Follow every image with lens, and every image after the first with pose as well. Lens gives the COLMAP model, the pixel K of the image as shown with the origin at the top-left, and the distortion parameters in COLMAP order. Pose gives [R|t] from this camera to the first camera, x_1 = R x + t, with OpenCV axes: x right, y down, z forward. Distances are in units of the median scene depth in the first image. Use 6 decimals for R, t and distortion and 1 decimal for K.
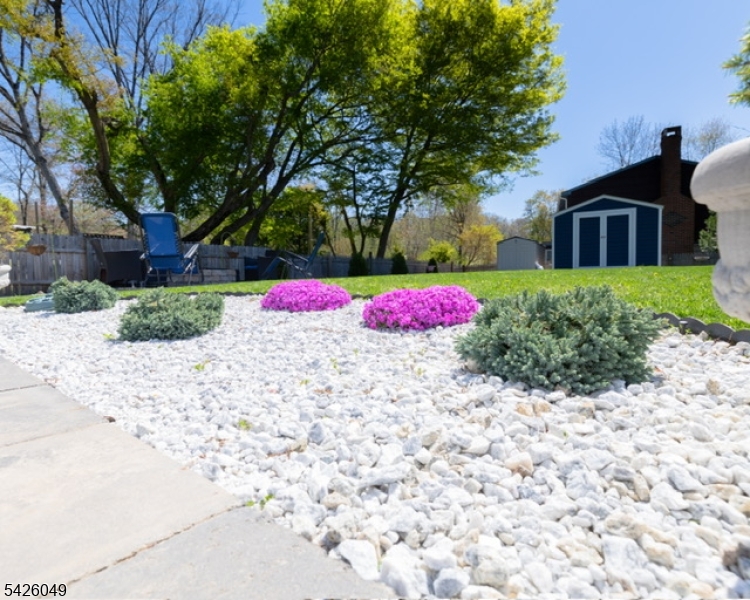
lens RADIAL K [[419.8, 0, 370.4], [0, 419.8, 296.9], [0, 0, 1]] dist [-0.000882, 0.001922]
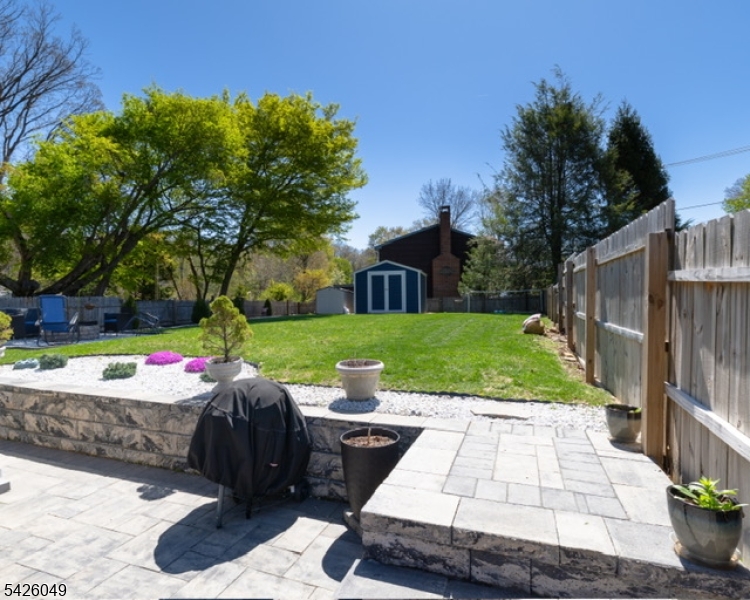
lens RADIAL K [[419.8, 0, 370.4], [0, 419.8, 296.9], [0, 0, 1]] dist [-0.000882, 0.001922]
pose [[0.943265, 0.009587, 0.331902, 0.049832], [0.009746, 0.998353, -0.056536, -0.060918], [-0.331898, 0.056563, 0.941618, -0.516305]]
